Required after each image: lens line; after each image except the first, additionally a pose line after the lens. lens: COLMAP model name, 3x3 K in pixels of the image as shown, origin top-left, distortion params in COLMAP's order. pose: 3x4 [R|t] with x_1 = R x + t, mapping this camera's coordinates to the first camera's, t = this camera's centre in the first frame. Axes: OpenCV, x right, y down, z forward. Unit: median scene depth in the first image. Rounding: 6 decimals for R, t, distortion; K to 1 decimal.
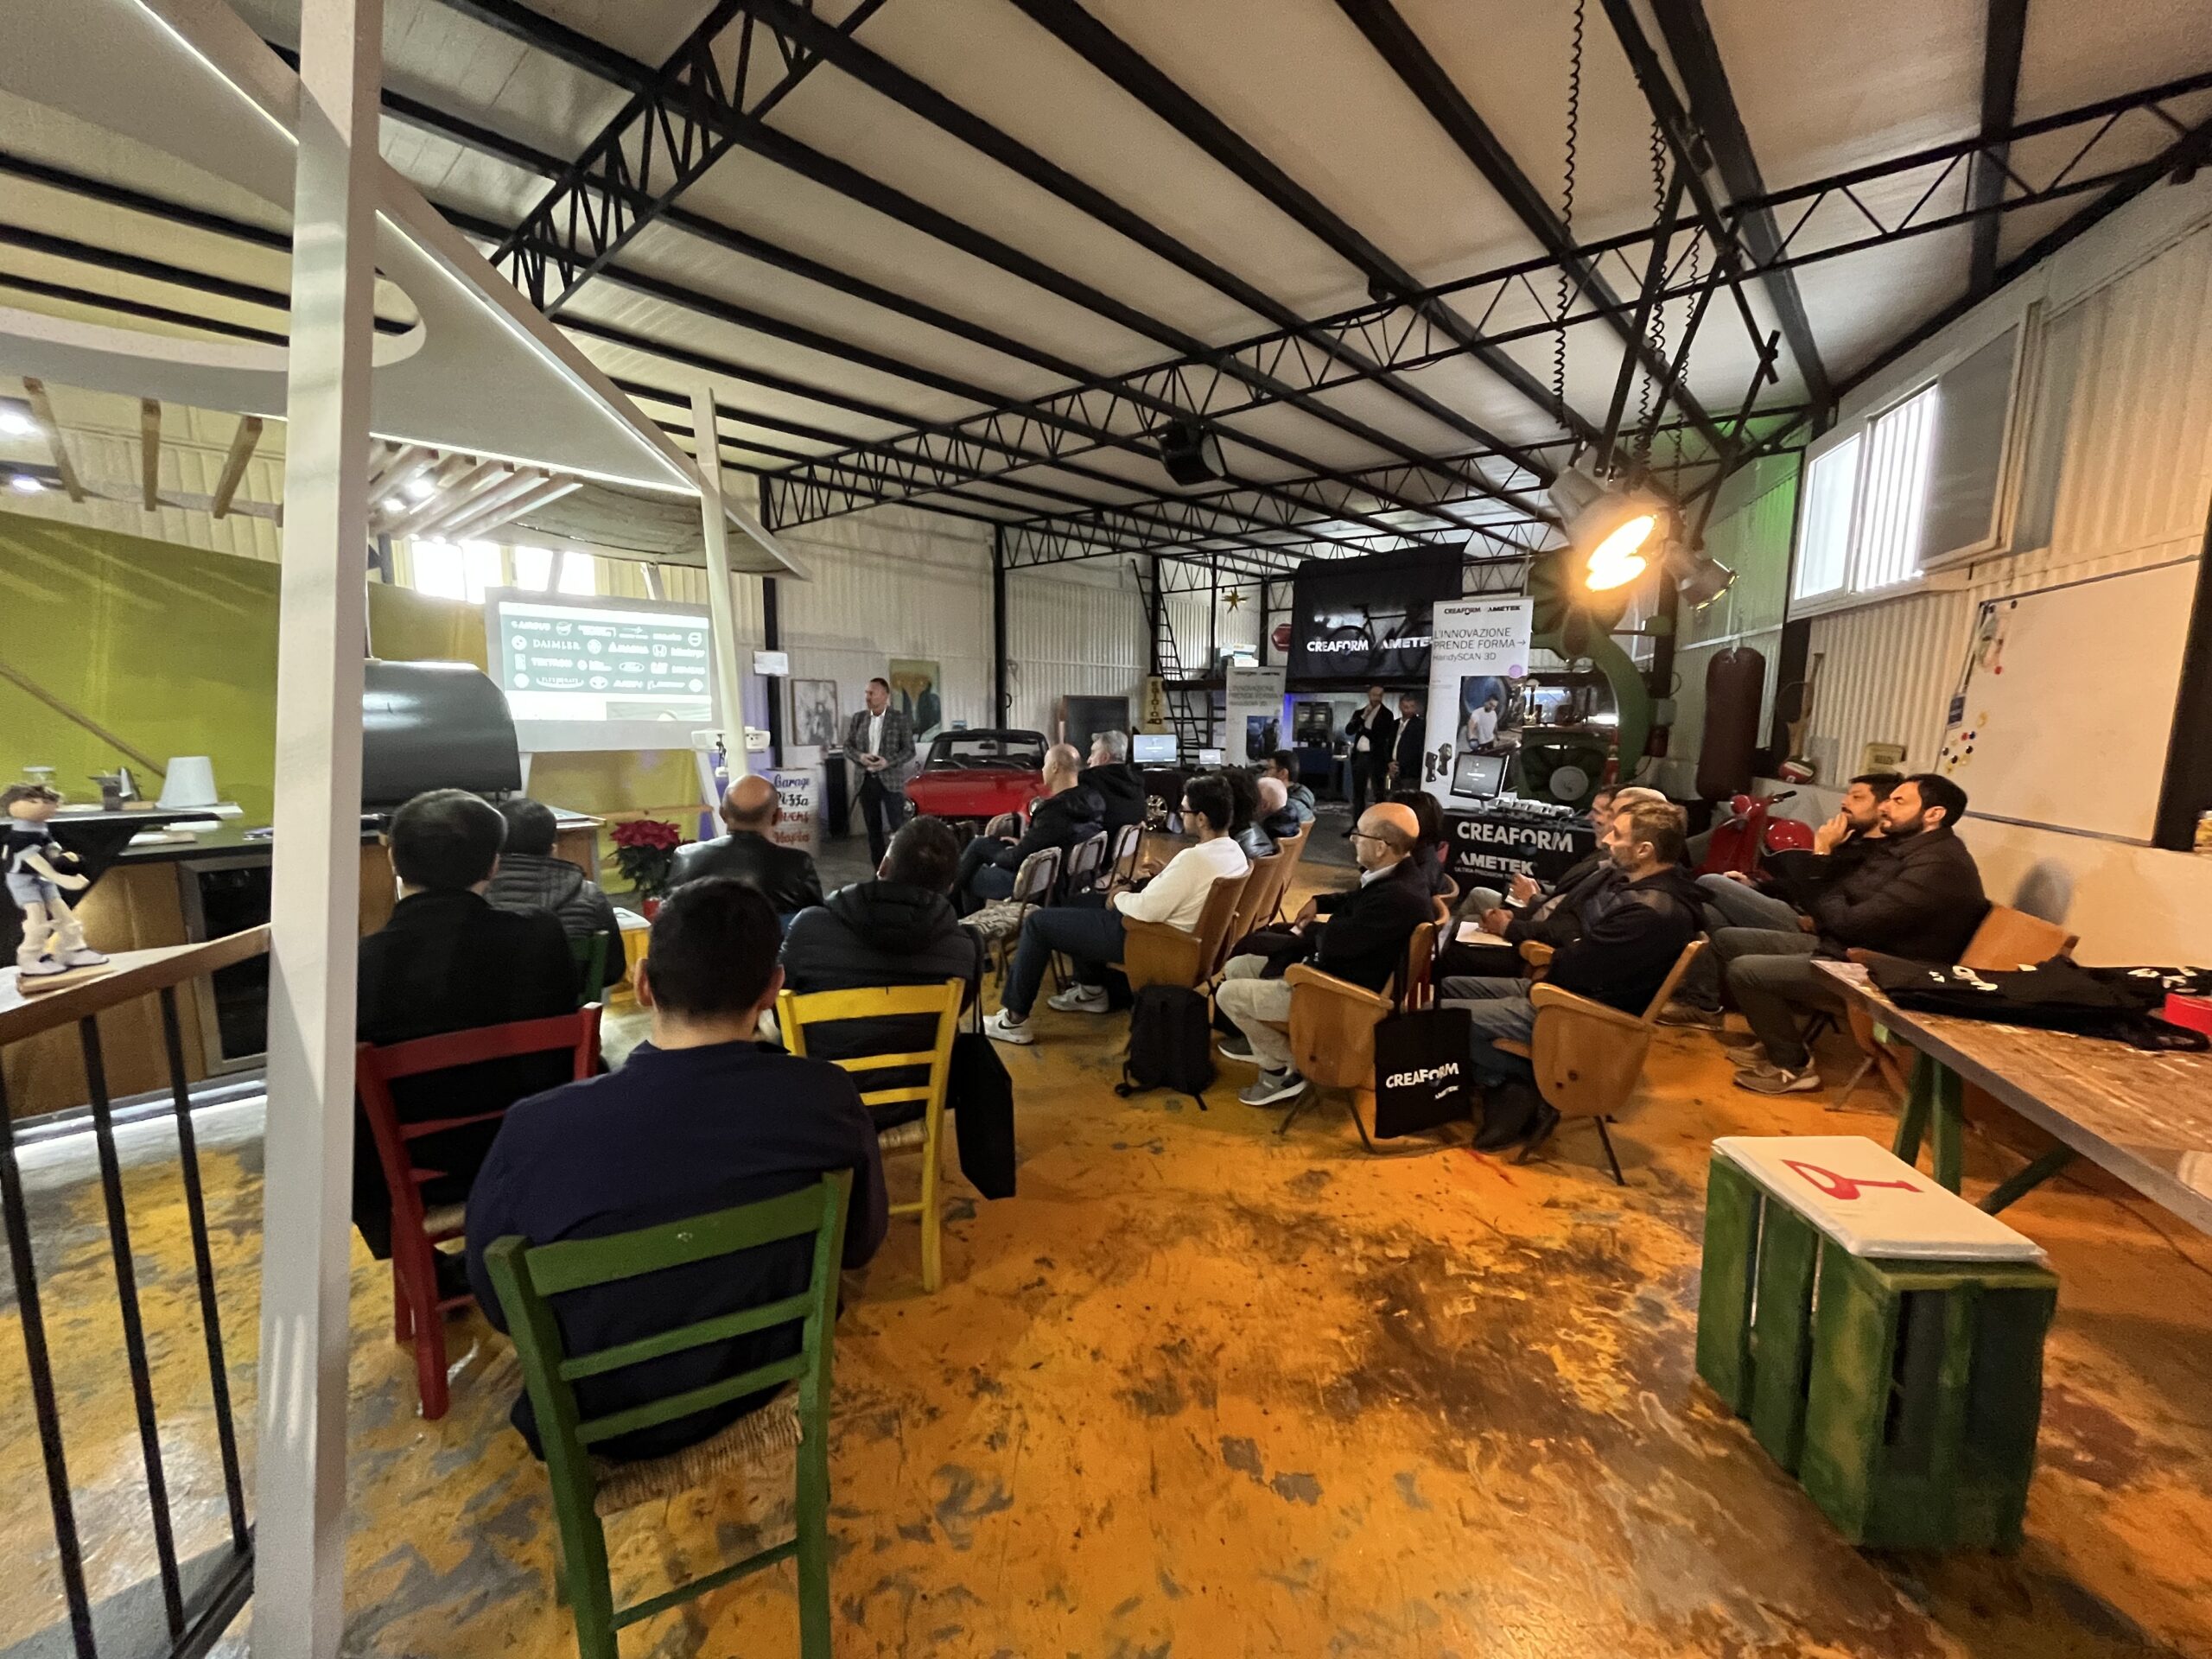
lens RADIAL K [[897.2, 0, 1114.0], [0, 897.2, 839.5], [0, 0, 1]] dist [-0.000266, -0.000800]
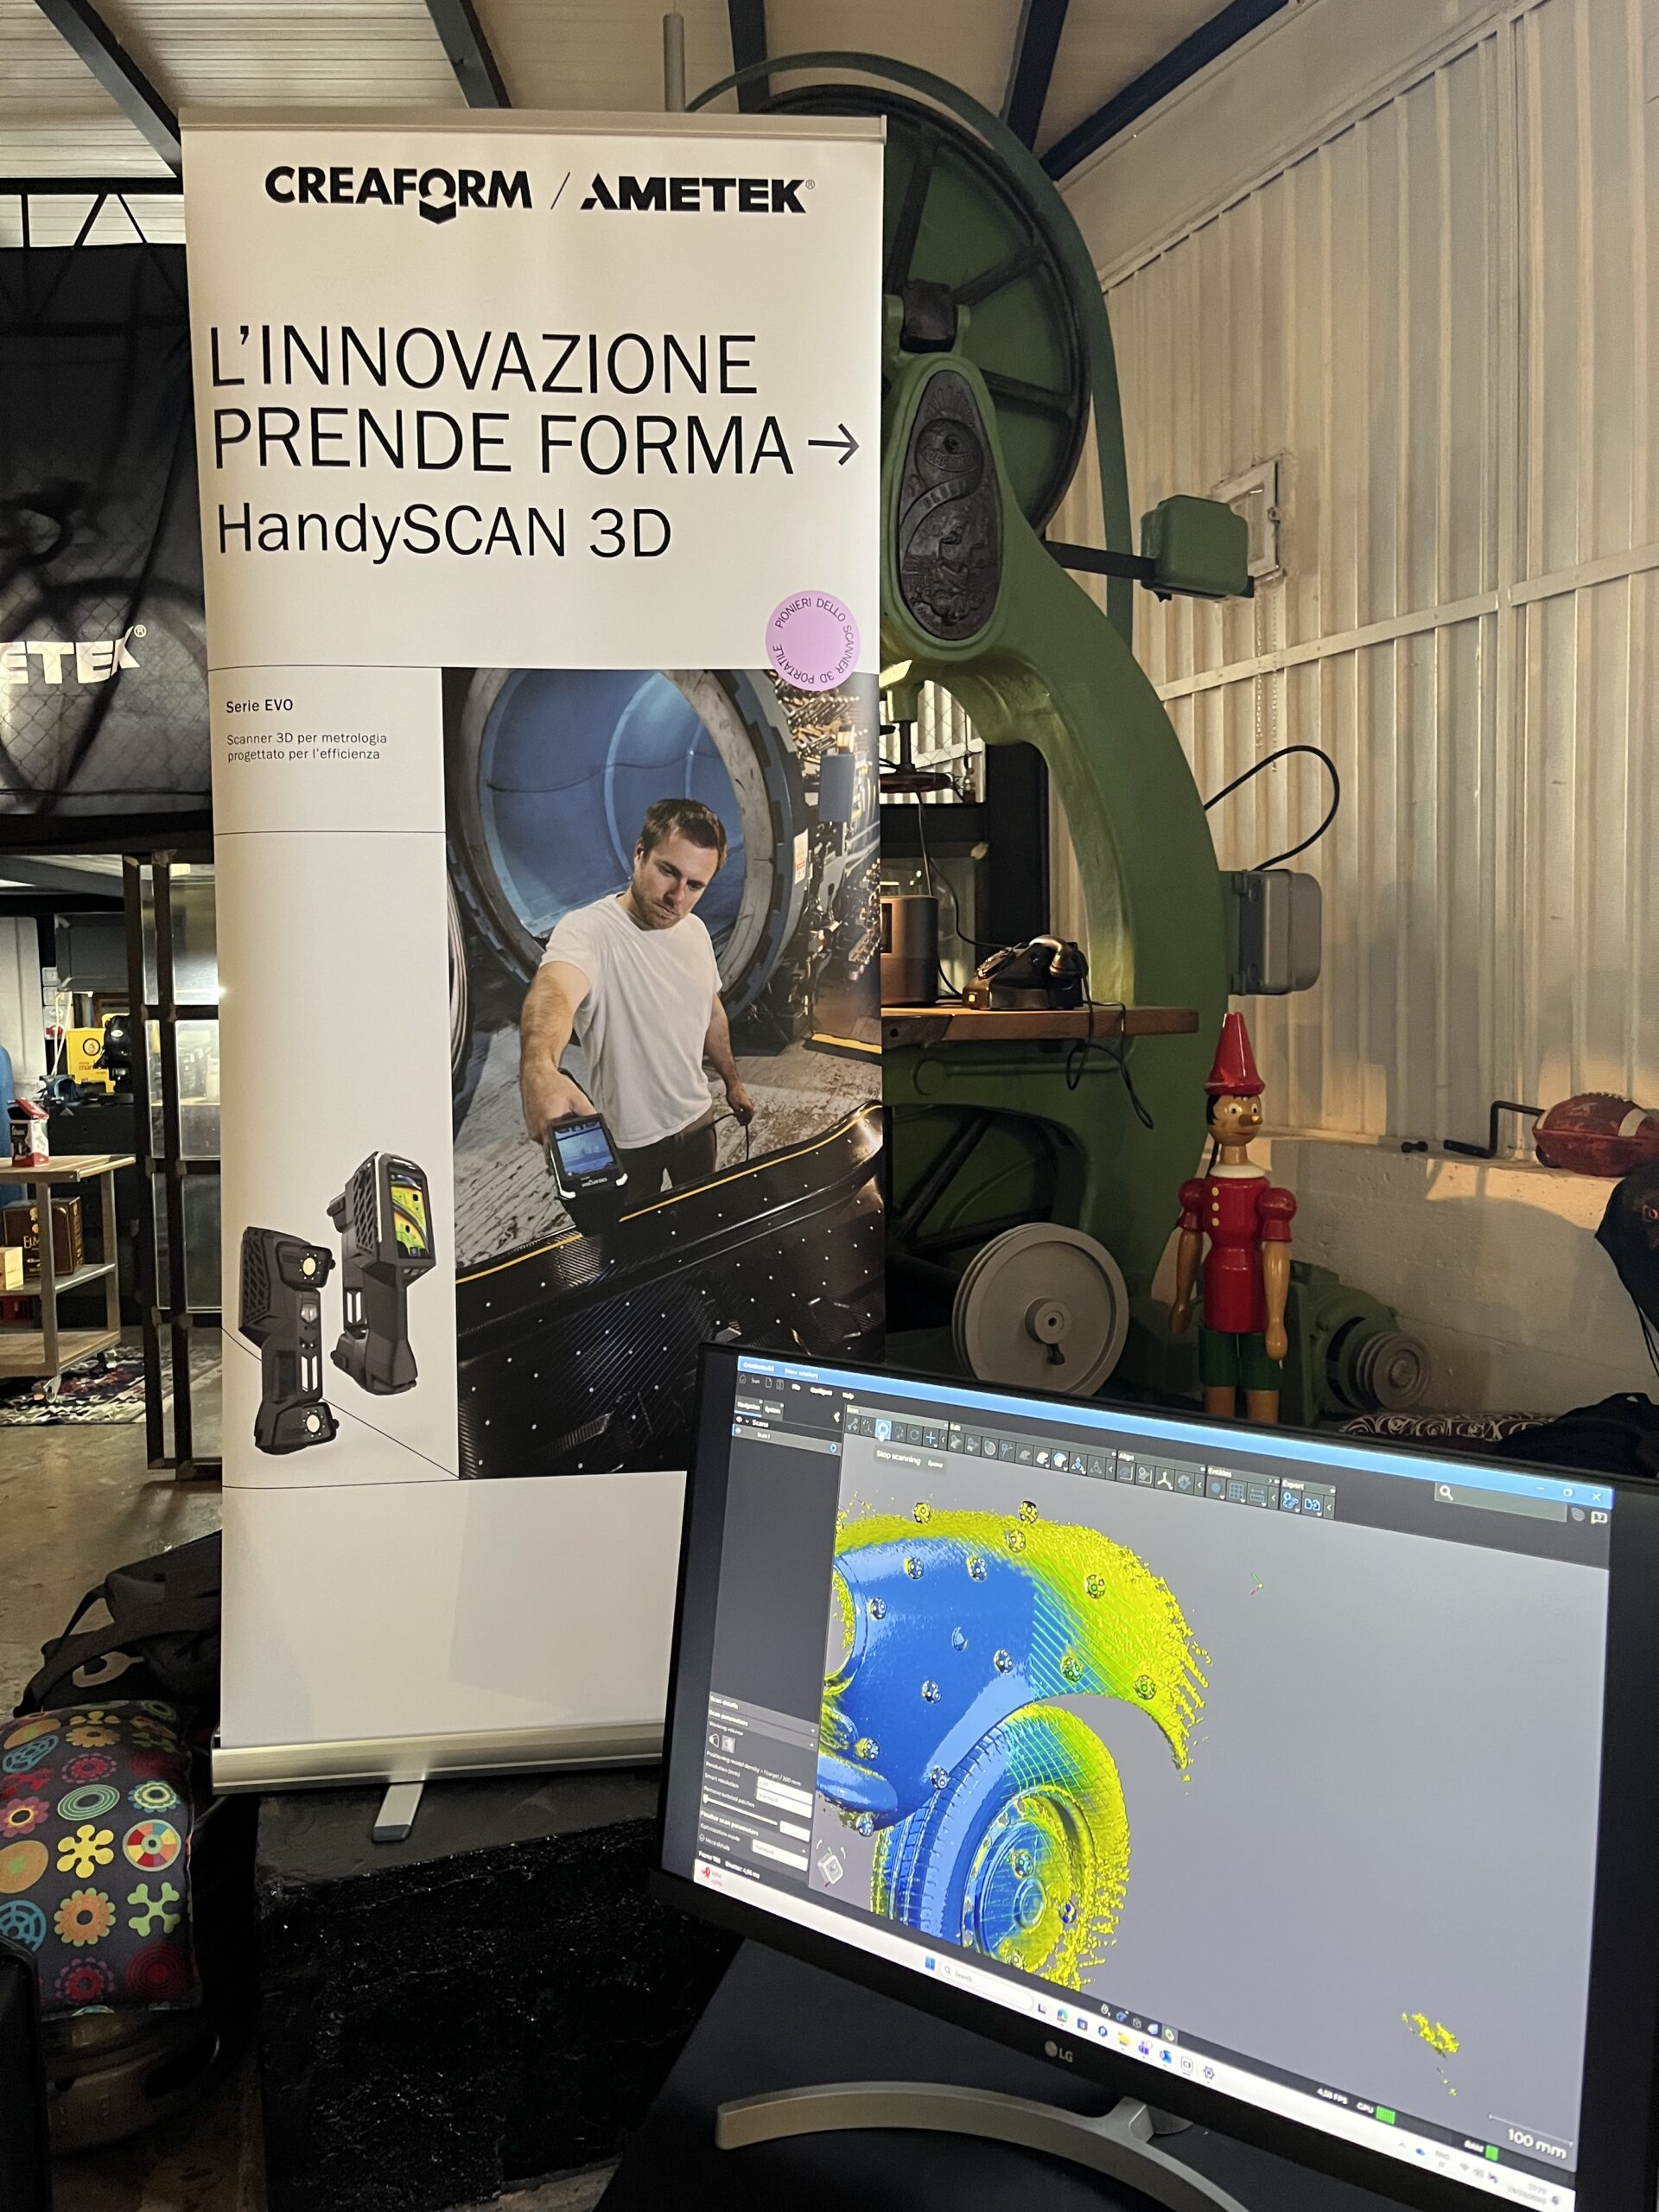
lens RADIAL K [[1703.5, 0, 843.7], [0, 1703.5, 1096.4], [0, 0, 1]] dist [0.028116, -0.025661]
pose [[0.733424, -0.073152, 0.675824, 0.211657], [0.125728, 0.991638, -0.029107, -0.086382], [-0.668043, 0.106318, 0.736488, 0.652969]]
